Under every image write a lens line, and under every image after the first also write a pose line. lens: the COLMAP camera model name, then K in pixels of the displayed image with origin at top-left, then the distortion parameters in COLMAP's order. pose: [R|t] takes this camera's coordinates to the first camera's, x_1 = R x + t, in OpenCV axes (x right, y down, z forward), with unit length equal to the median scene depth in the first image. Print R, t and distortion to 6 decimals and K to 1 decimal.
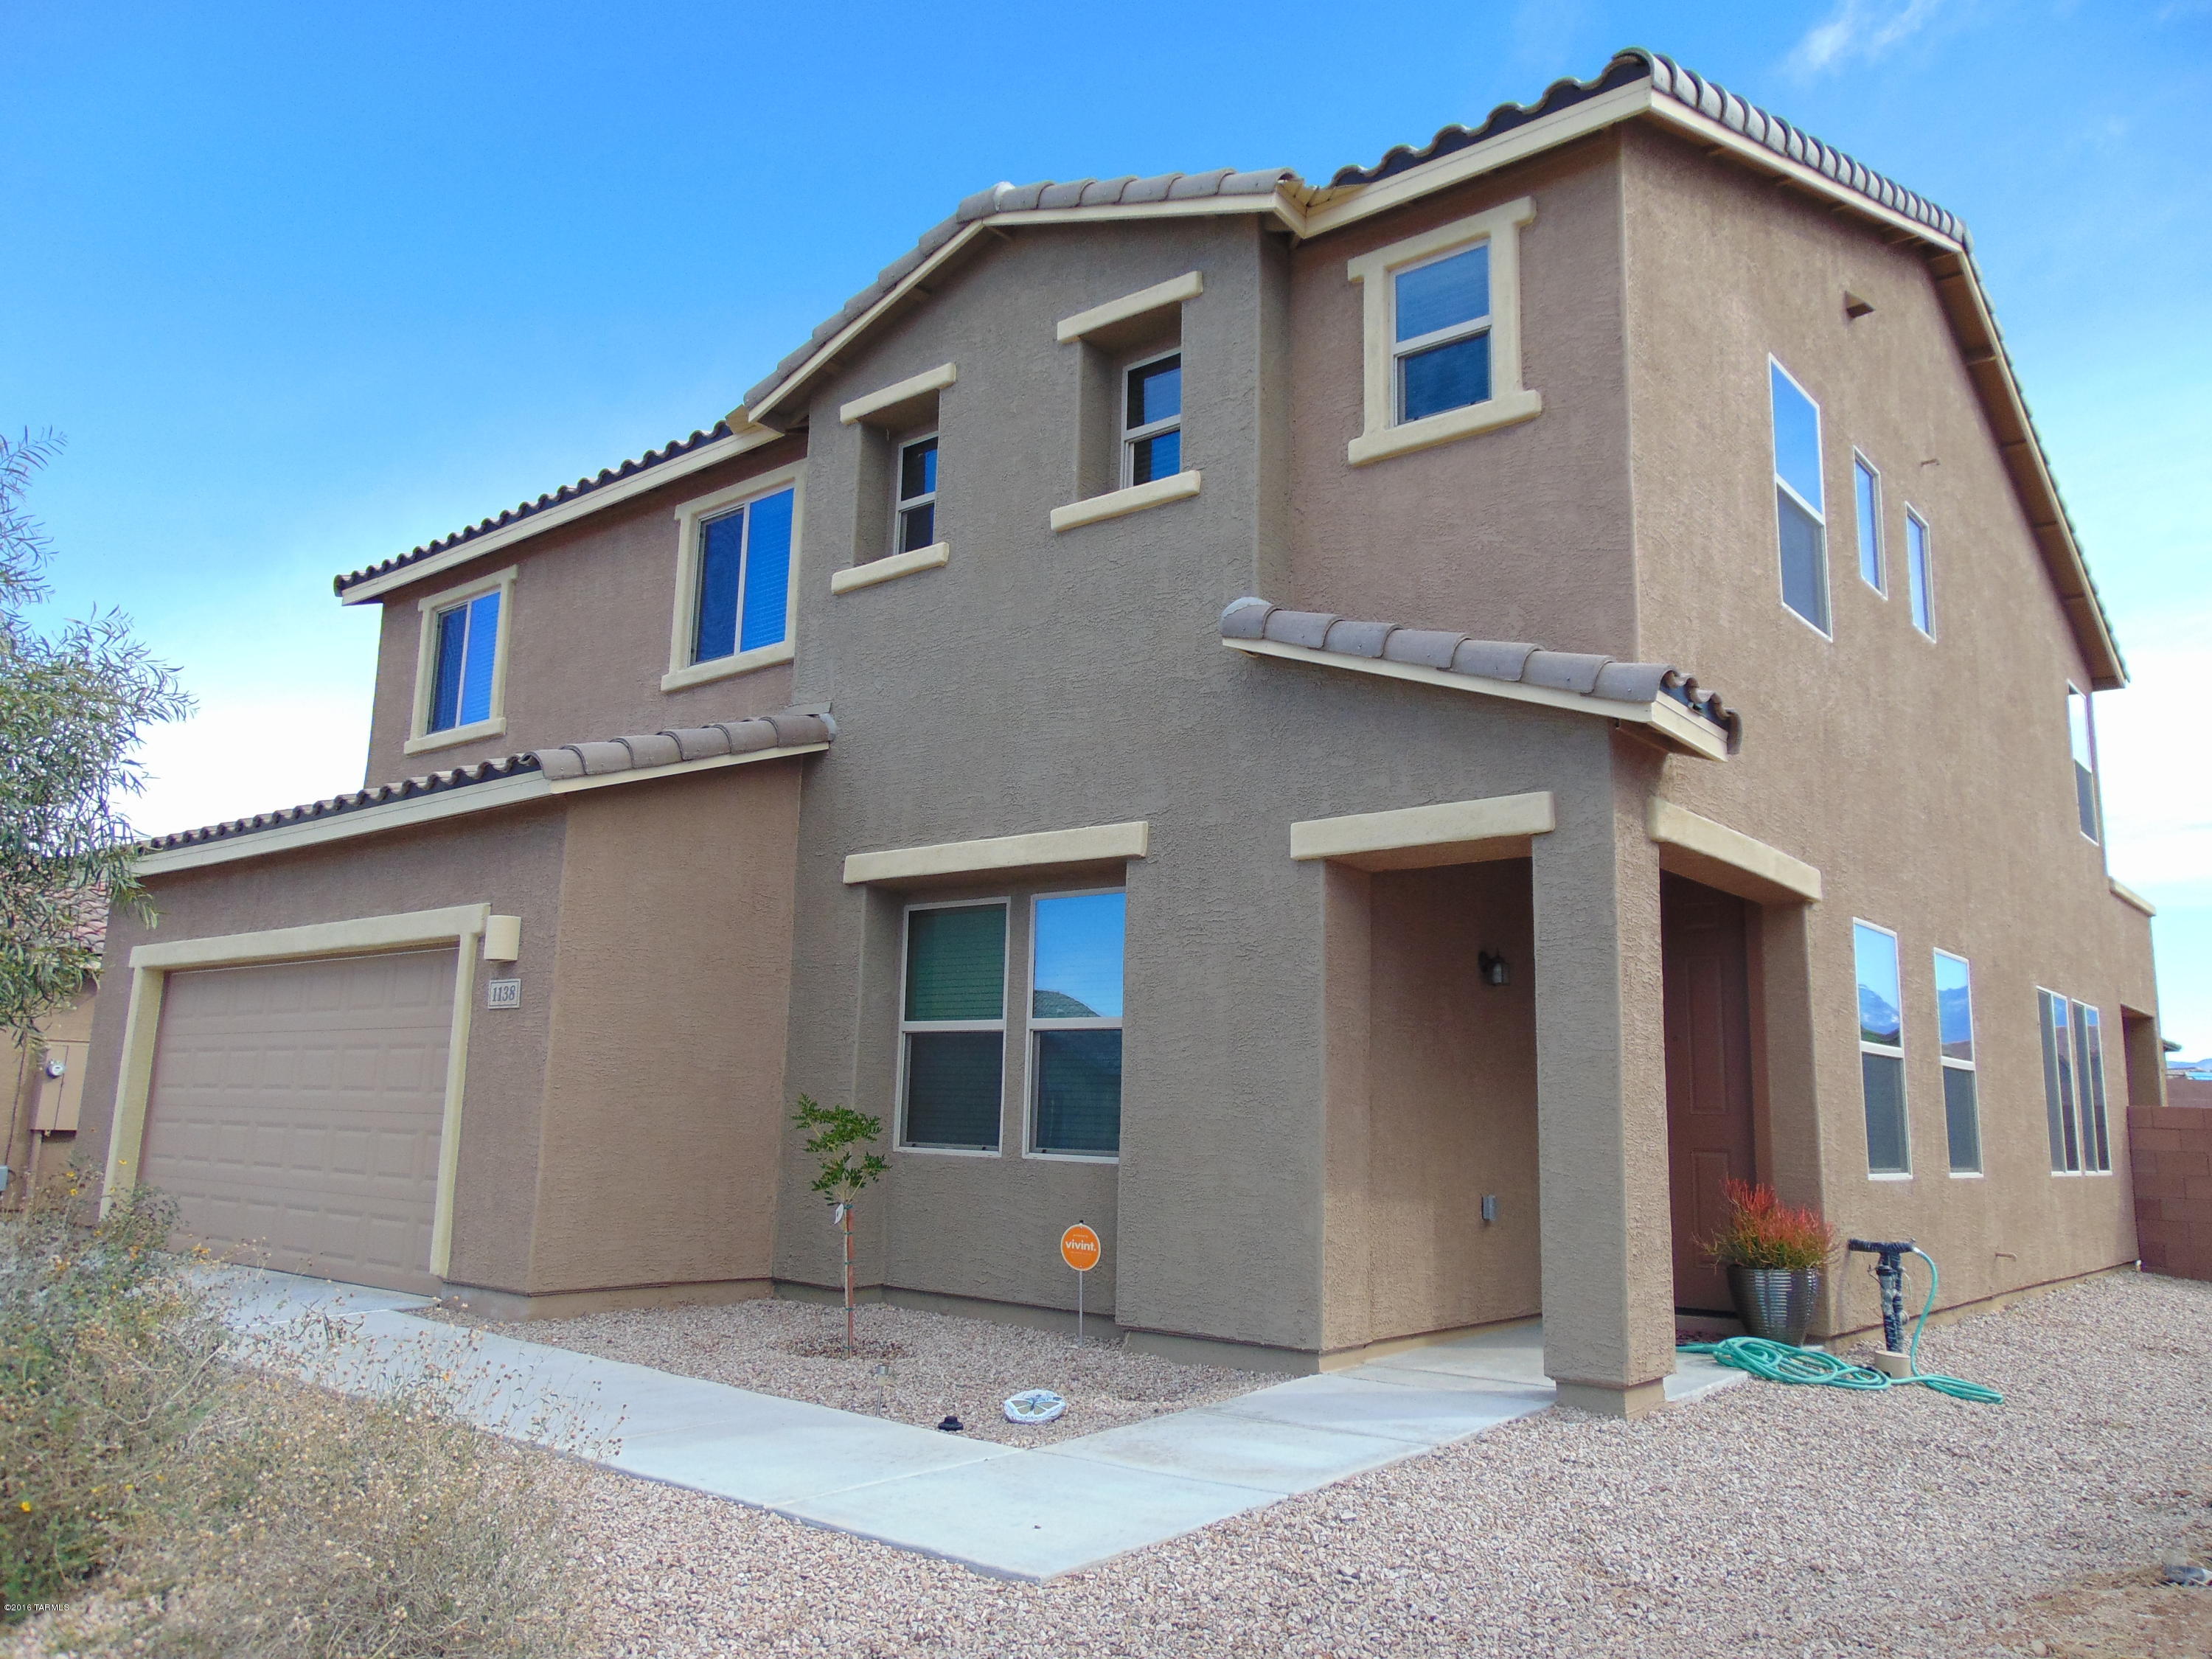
lens RADIAL K [[1657.1, 0, 1103.7], [0, 1657.1, 832.7], [0, 0, 1]] dist [-0.024618, 0.063317]
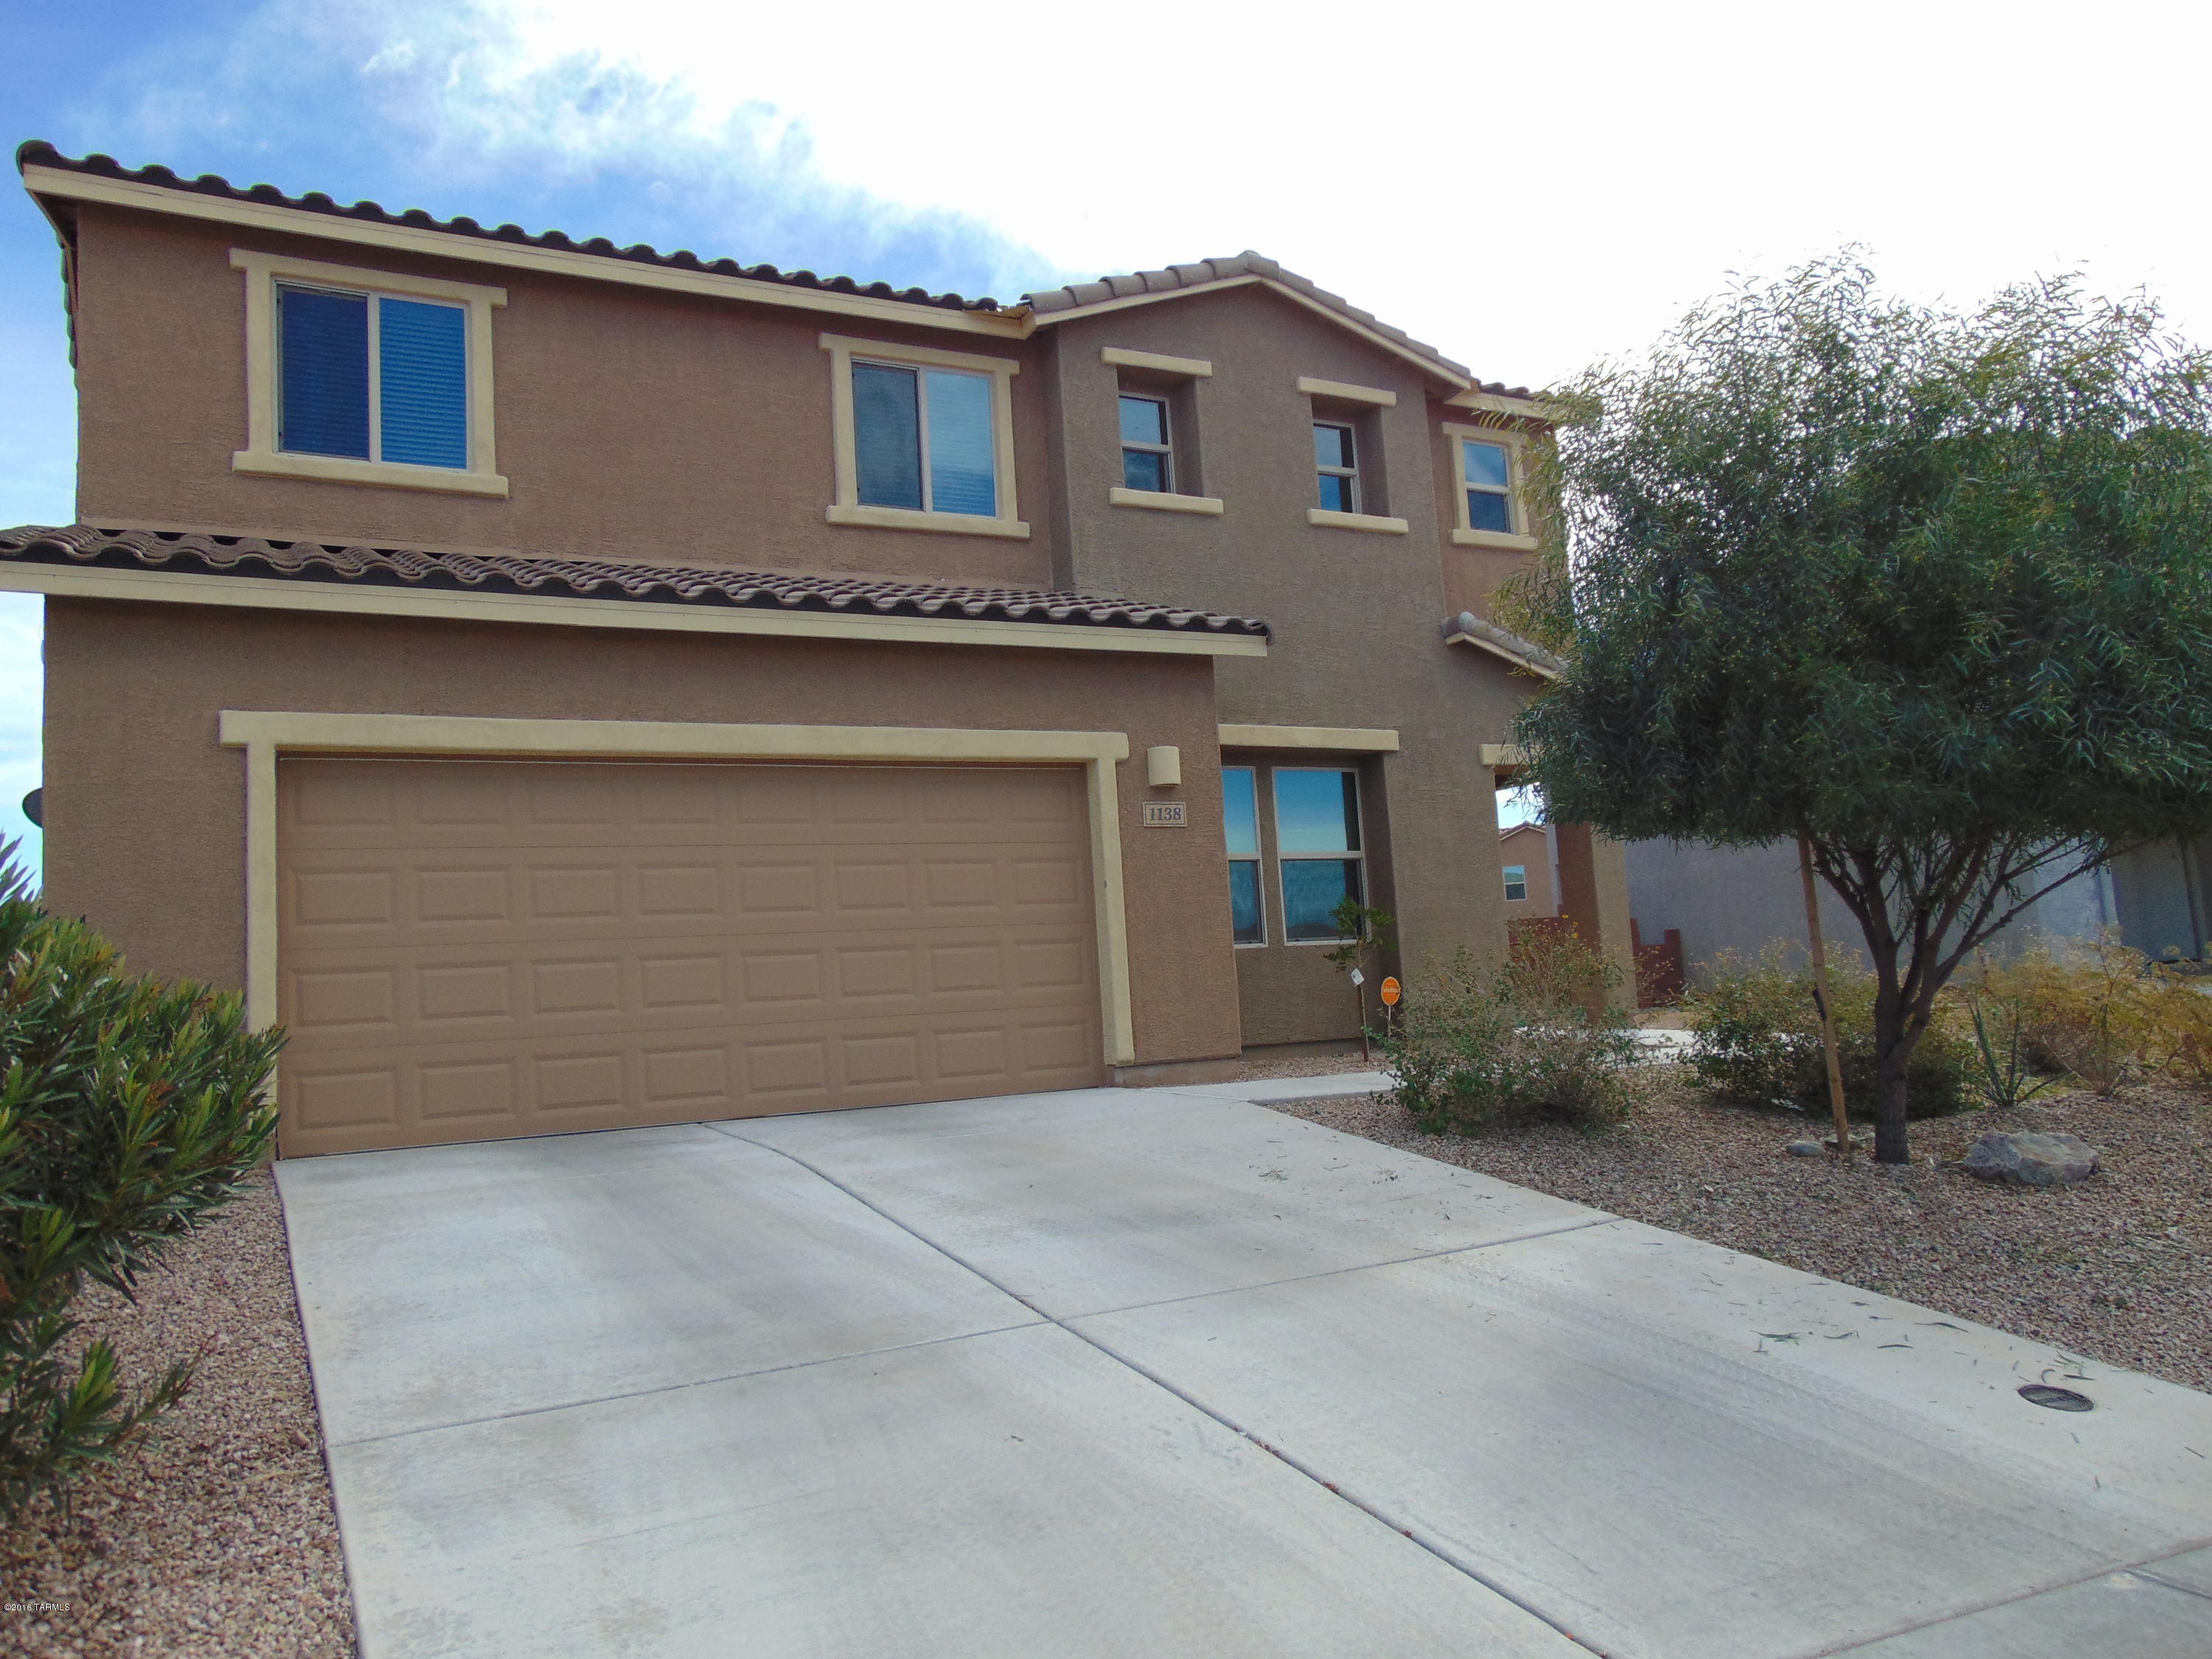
lens RADIAL K [[1657.1, 0, 1106.5], [0, 1657.1, 822.2], [0, 0, 1]] dist [-0.024618, 0.063317]
pose [[0.372760, 0.047573, 0.926708, -1.584557], [-0.094510, 0.995438, -0.013085, 0.130303], [-0.923103, -0.082705, 0.375555, 0.644604]]
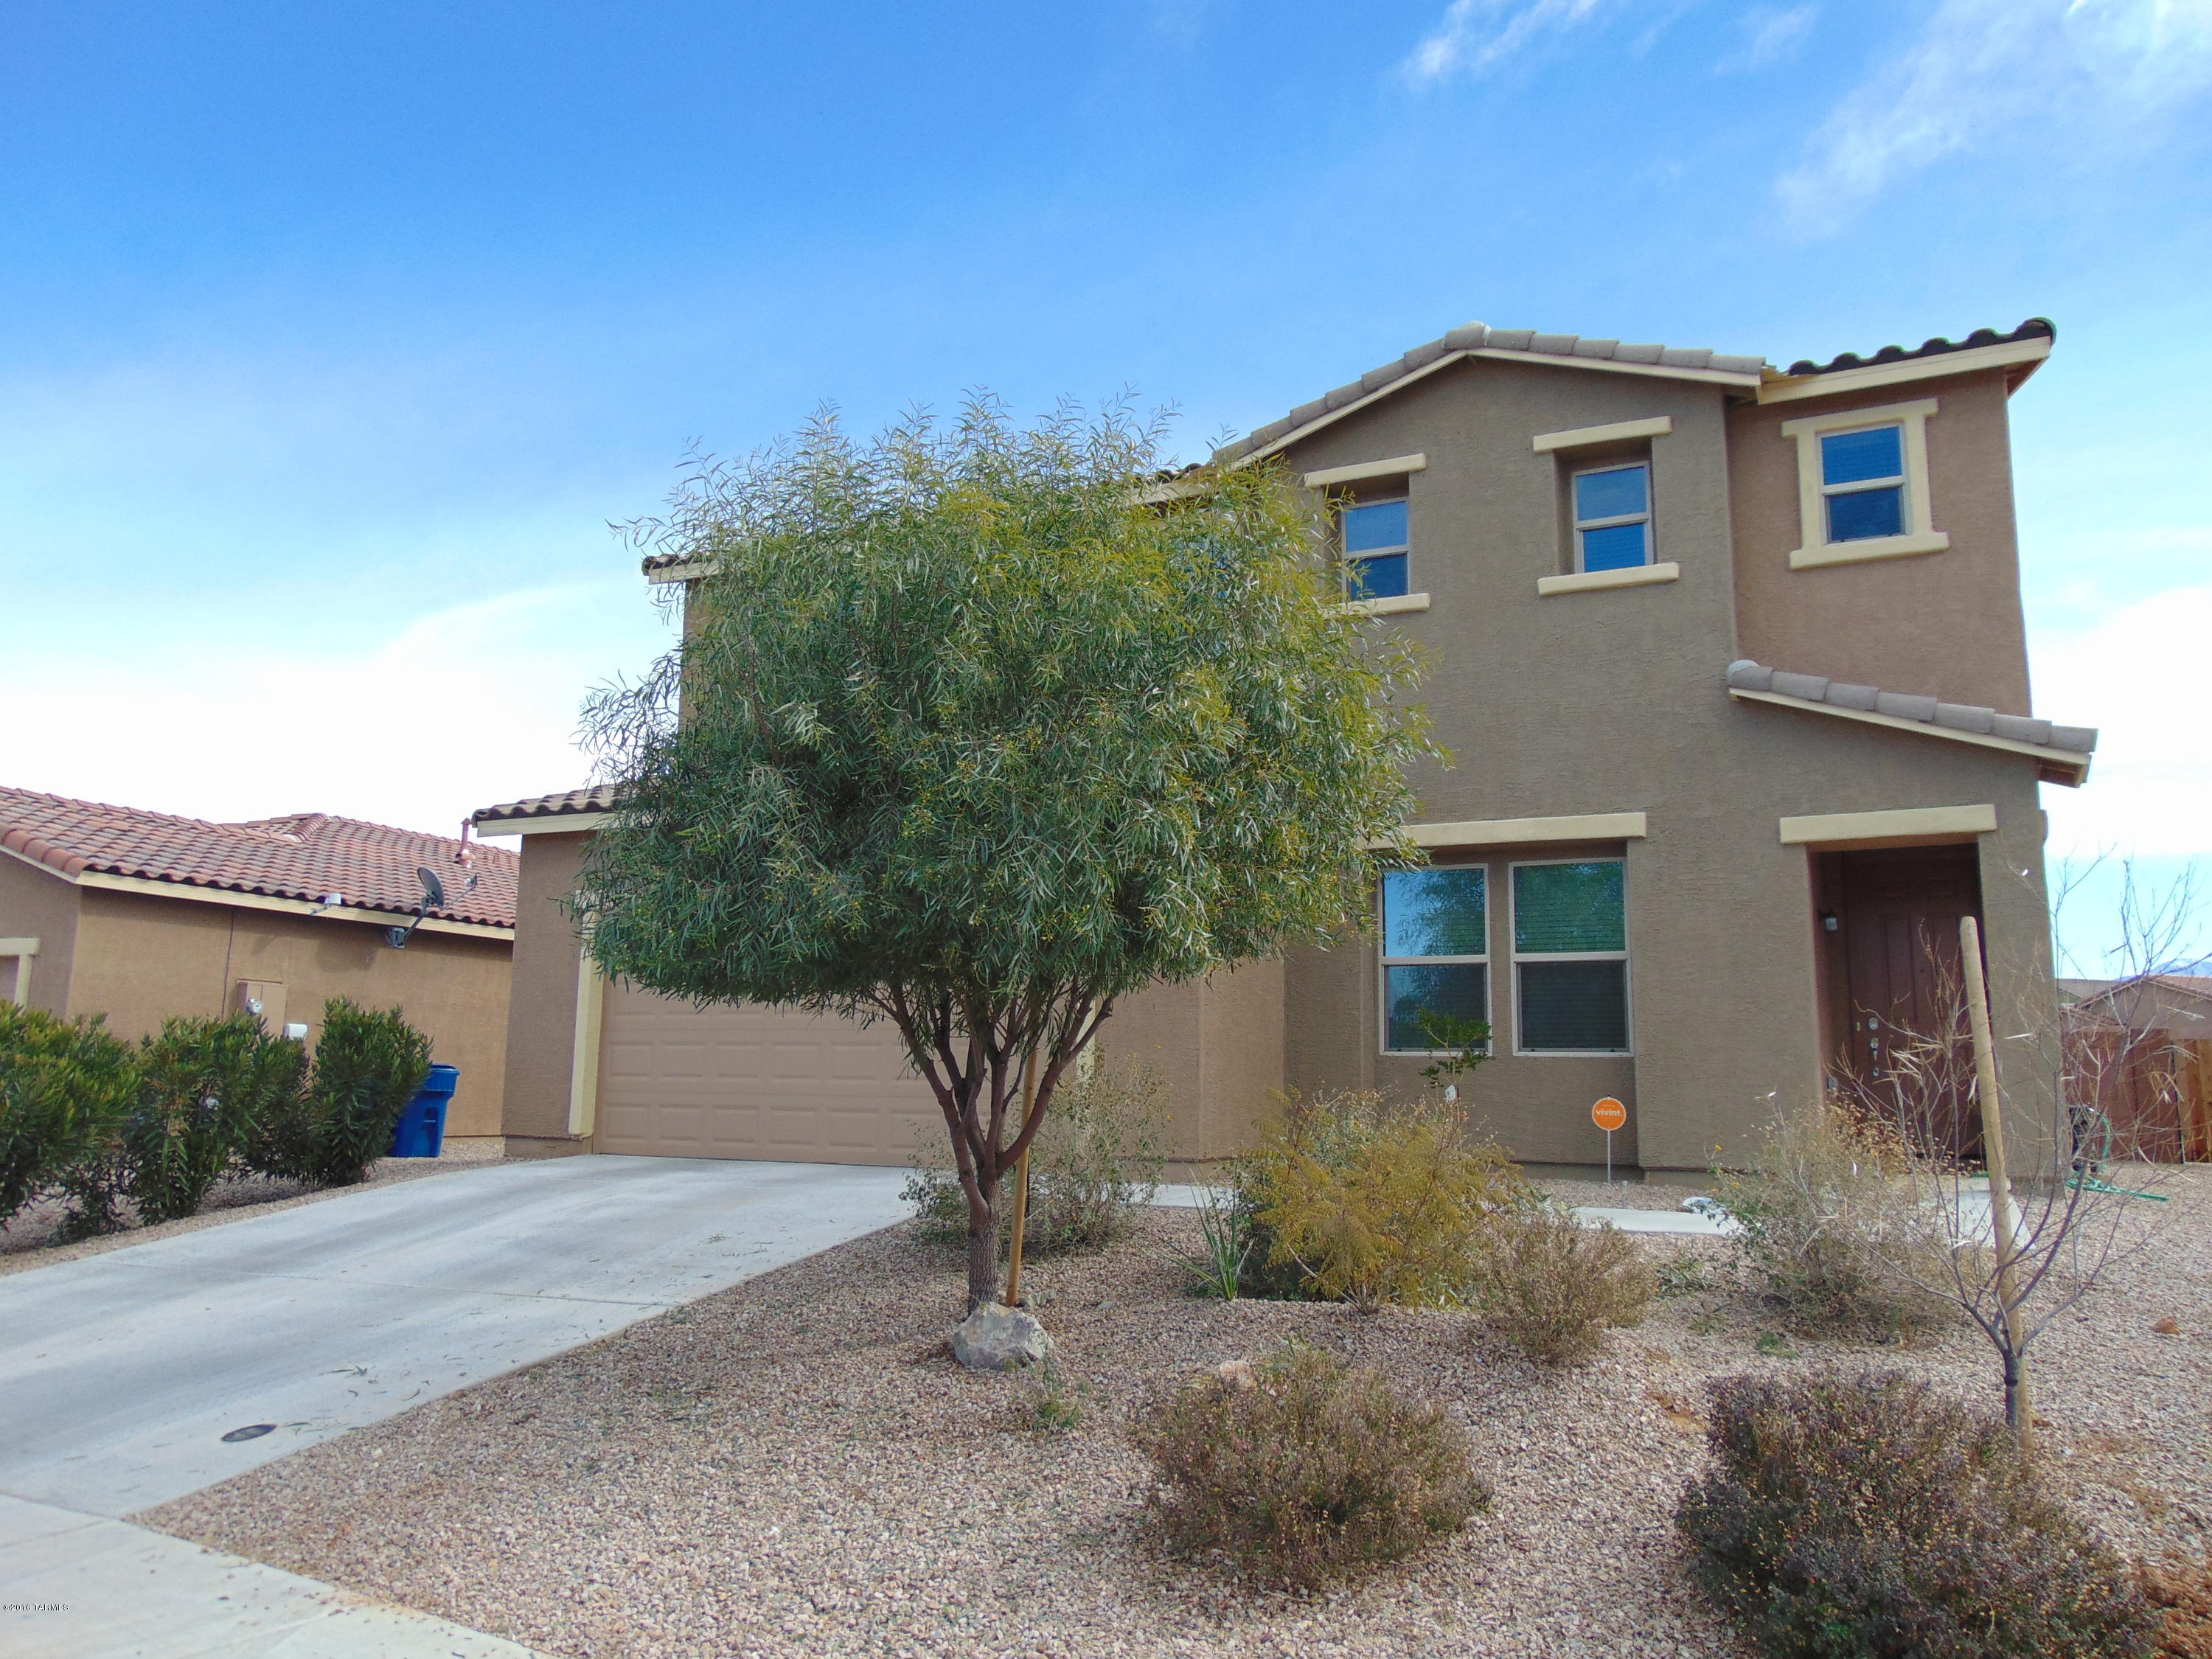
lens RADIAL K [[1657.1, 0, 1114.0], [0, 1657.1, 838.6], [0, 0, 1]] dist [-0.024618, 0.063317]
pose [[0.971551, 0.023640, 0.235648, -0.742999], [-0.029418, 0.999346, 0.021033, -0.001120], [-0.234996, -0.027367, 0.971611, -0.257393]]
